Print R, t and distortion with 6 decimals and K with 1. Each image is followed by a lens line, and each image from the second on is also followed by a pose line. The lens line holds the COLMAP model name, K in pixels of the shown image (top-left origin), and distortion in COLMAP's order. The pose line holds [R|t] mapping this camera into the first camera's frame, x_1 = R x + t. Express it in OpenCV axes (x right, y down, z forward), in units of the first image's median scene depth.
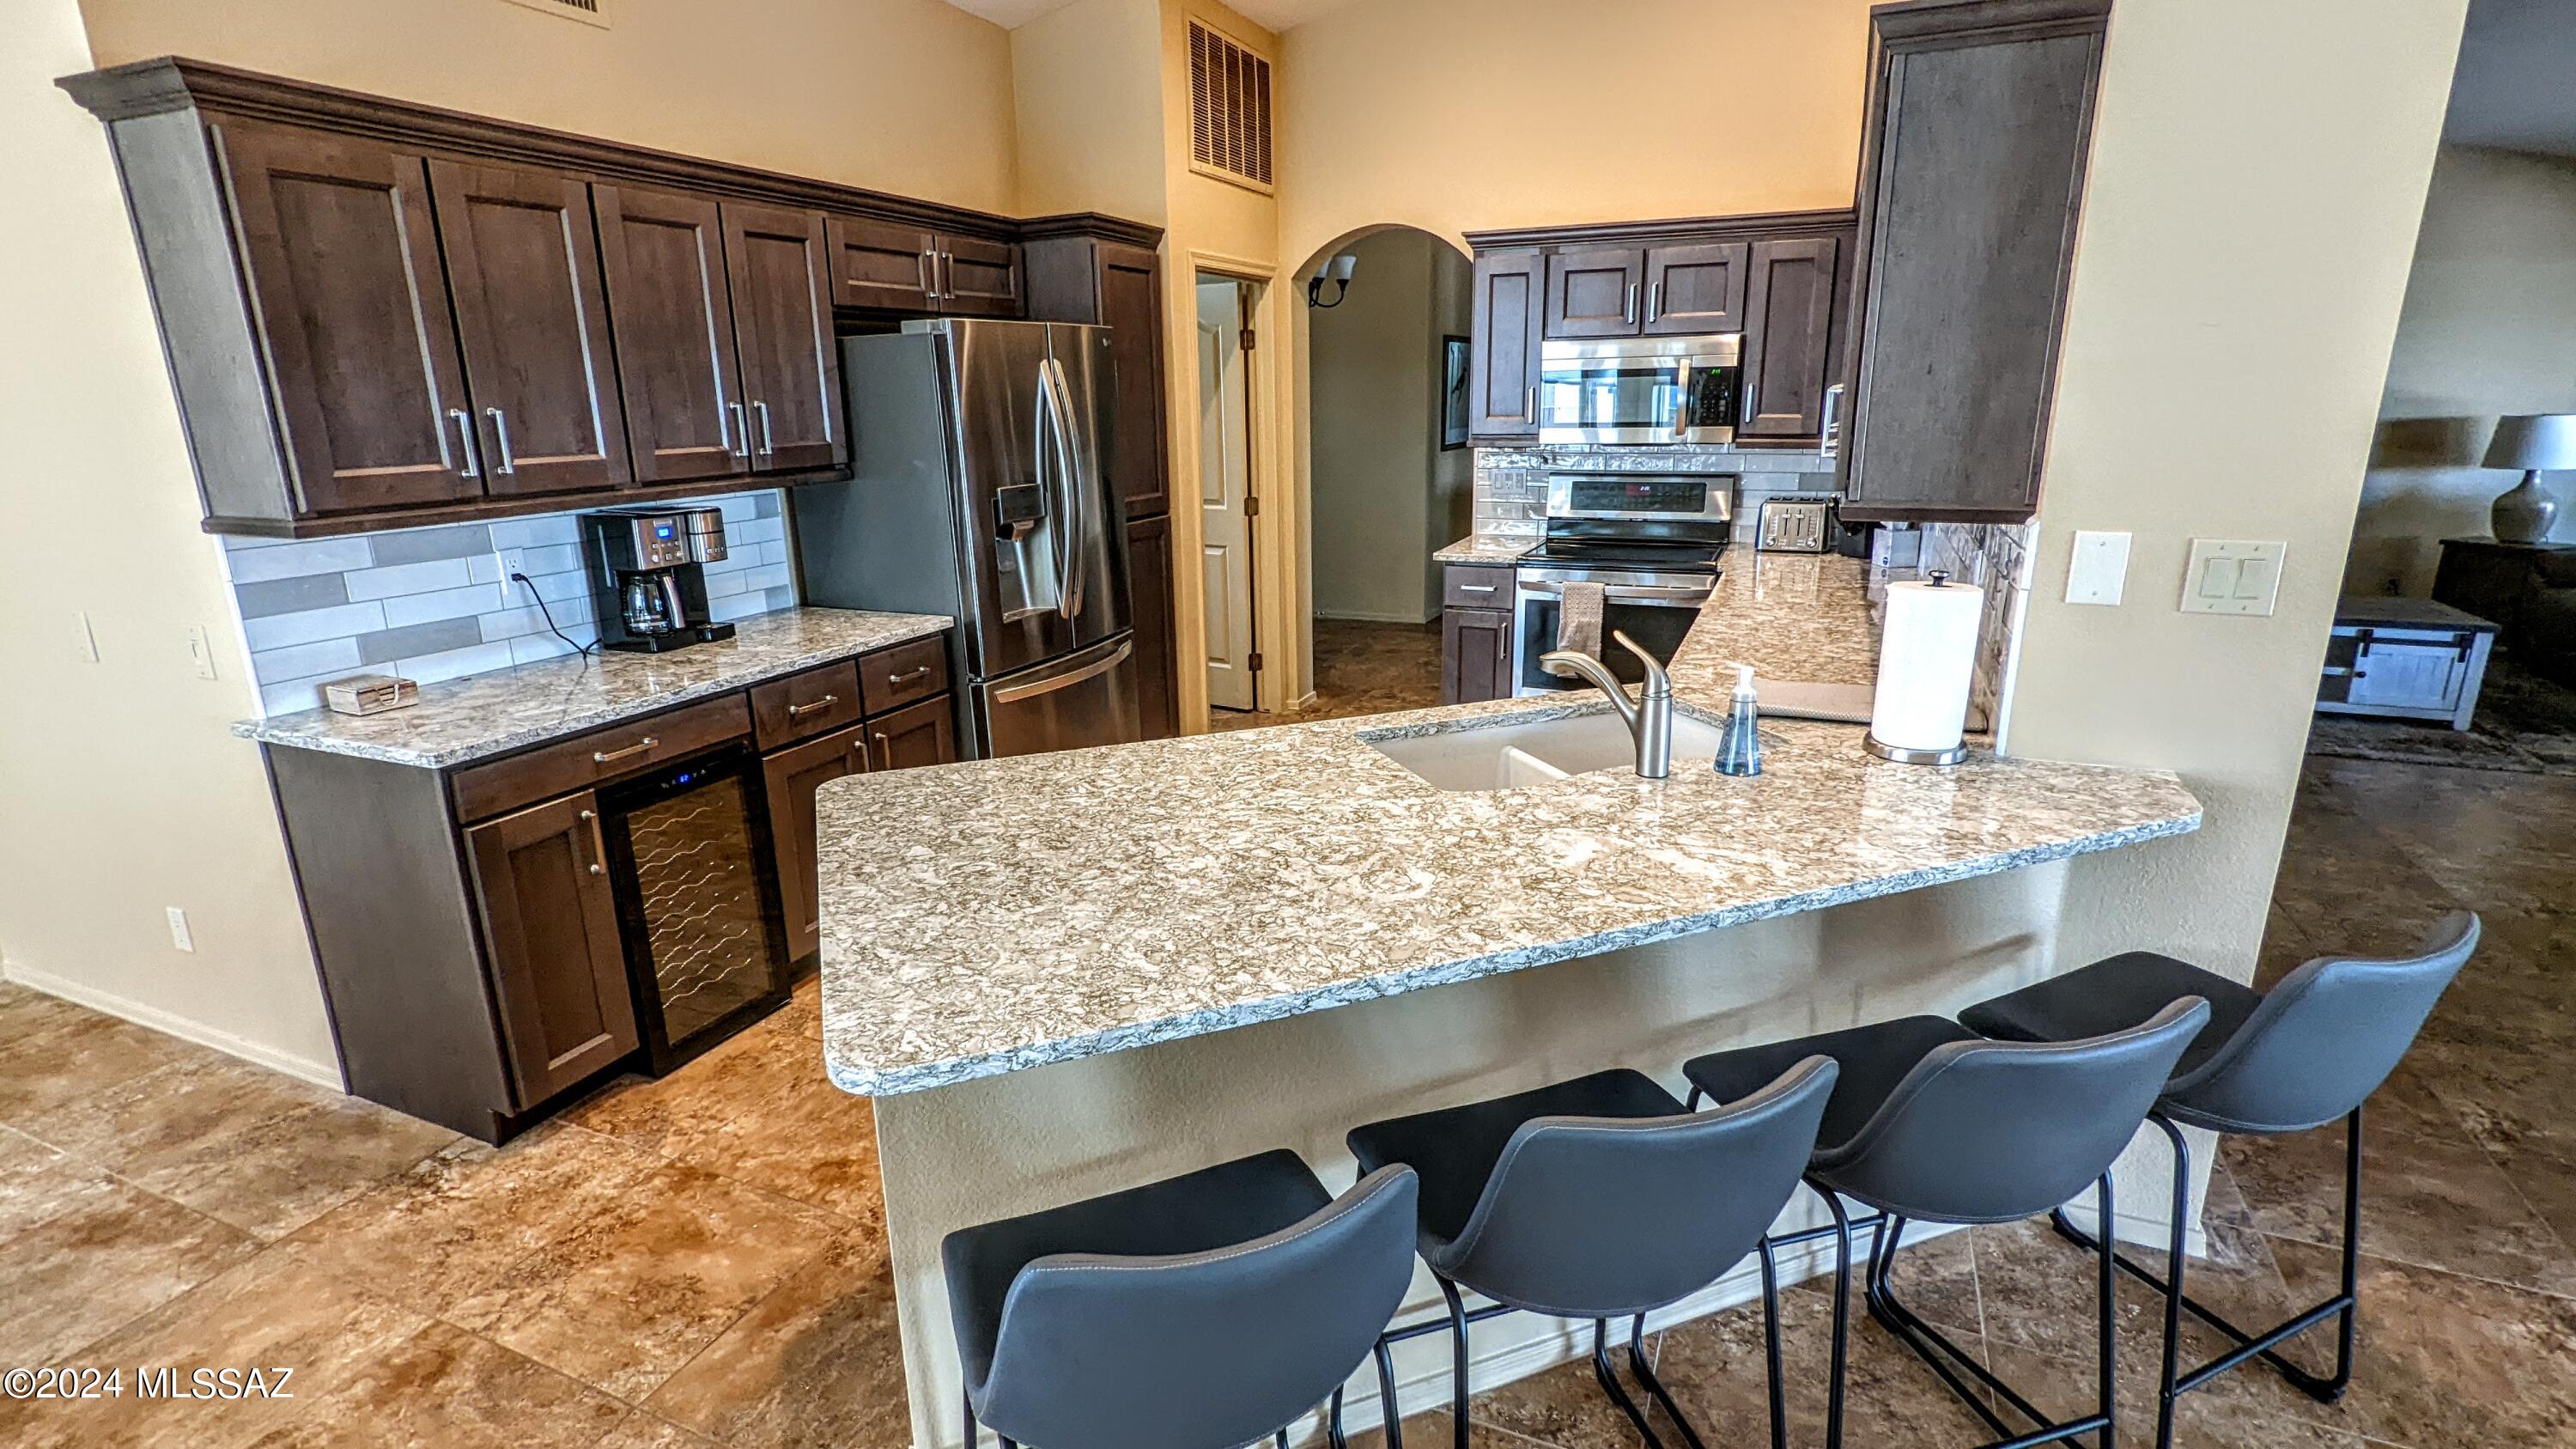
lens RADIAL K [[1219.0, 0, 1281.8], [0, 1219.0, 731.7], [0, 0, 1]] dist [-0.001015, 0.001293]
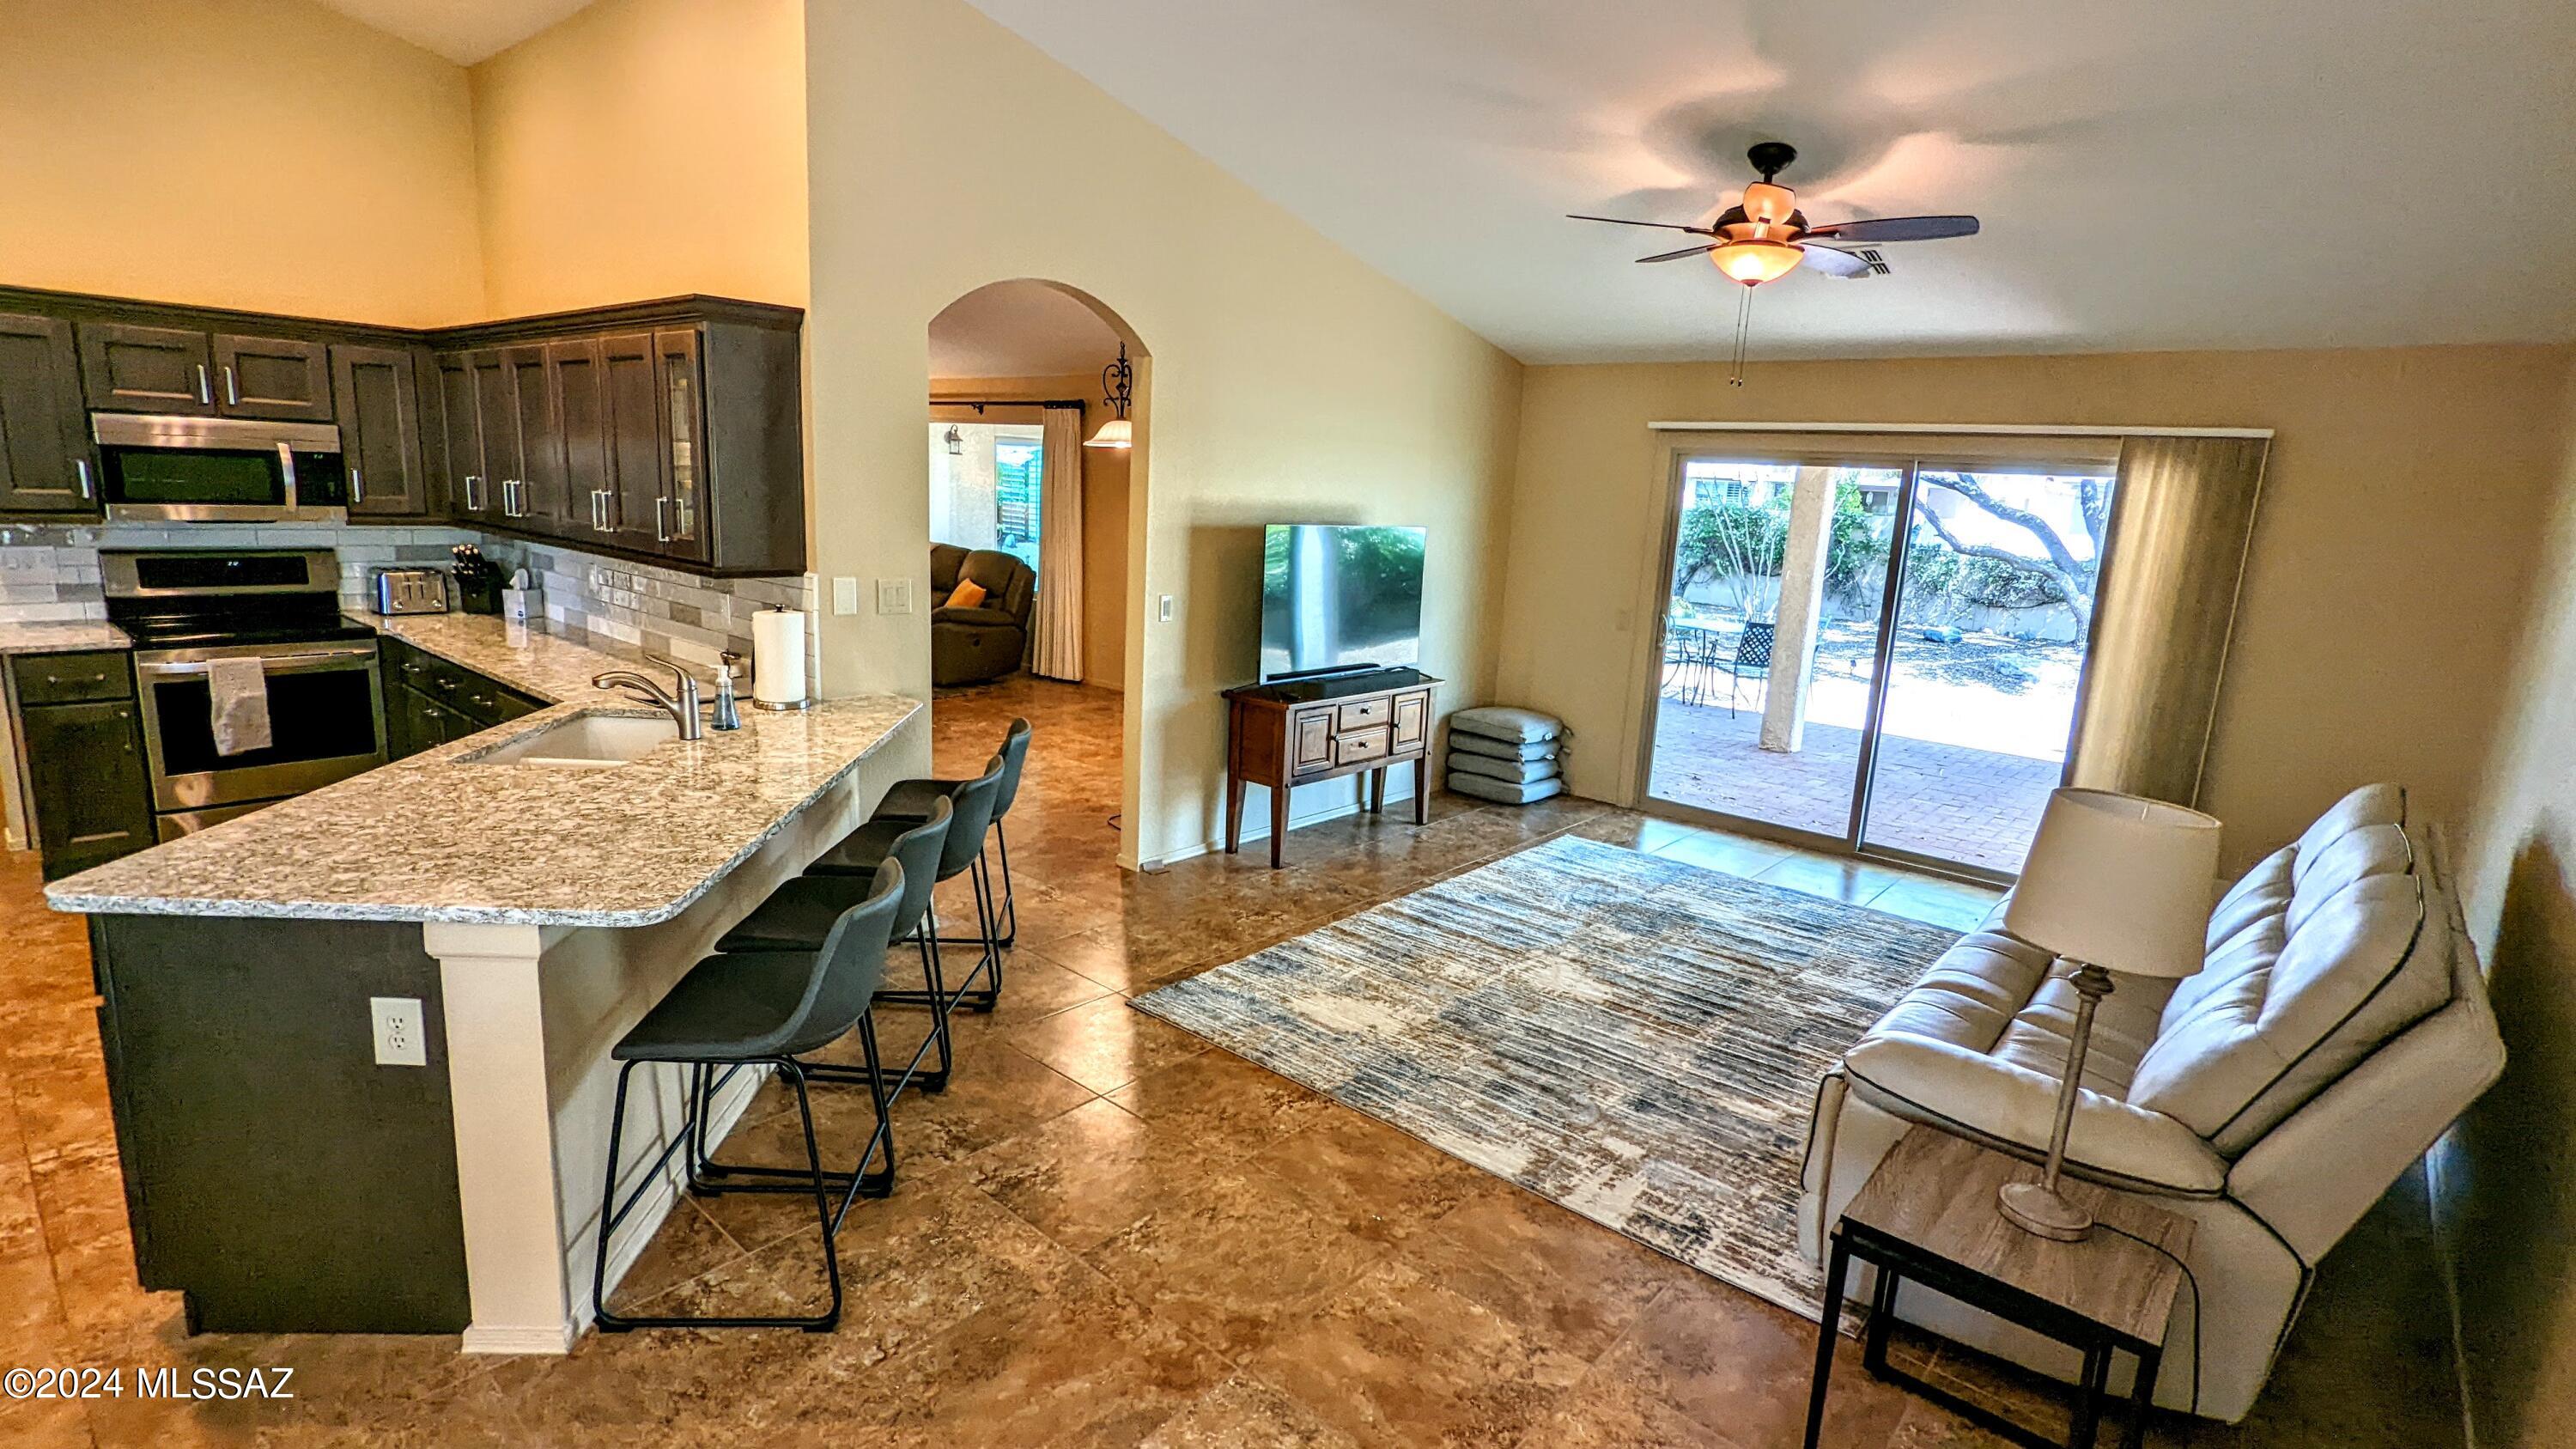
lens RADIAL K [[1219.0, 0, 1281.0], [0, 1219.0, 727.7], [0, 0, 1]] dist [-0.001015, 0.001293]
pose [[0.299998, -0.160994, 0.940256, -0.862478], [0.205053, 0.973499, 0.101262, 0.015721], [-0.931641, 0.162424, 0.325060, -0.232015]]
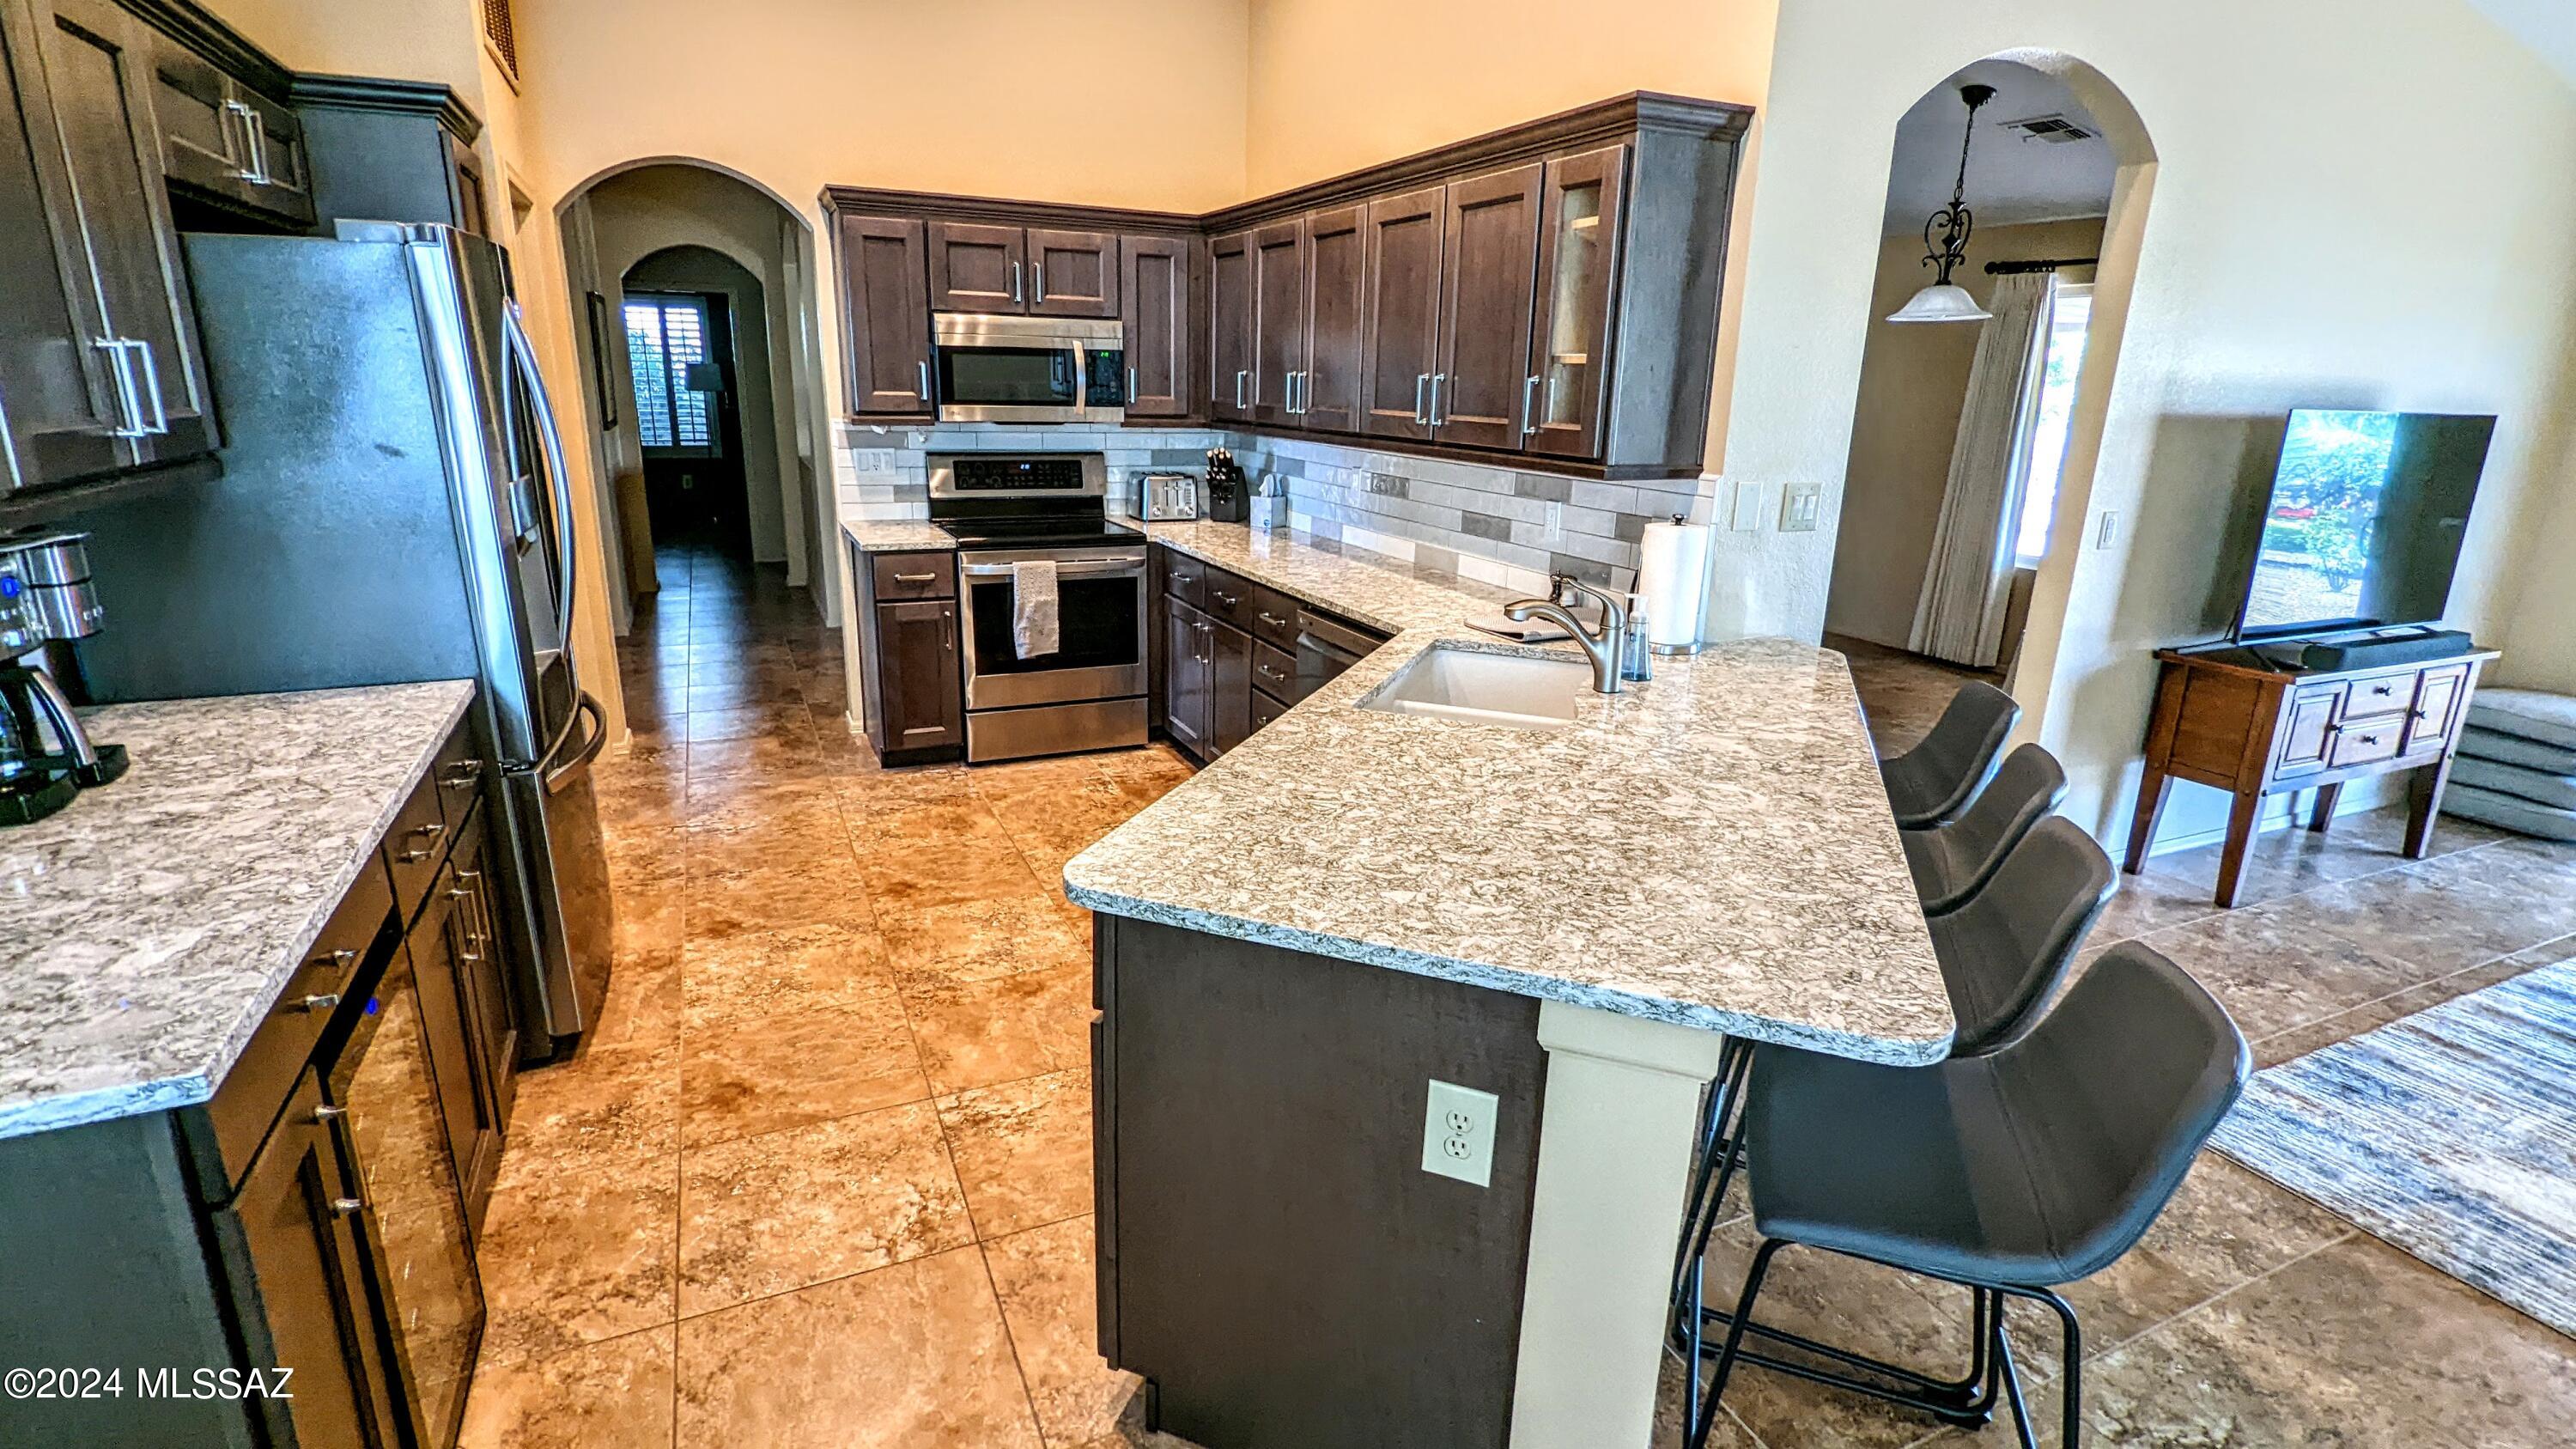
lens RADIAL K [[1219.0, 0, 1279.5], [0, 1219.0, 729.8], [0, 0, 1]] dist [-0.001015, 0.001293]
pose [[0.662996, -0.179282, 0.726838, -0.712849], [0.169503, 0.981636, 0.087516, -0.078536], [-0.729181, 0.065178, 0.681210, 0.354448]]
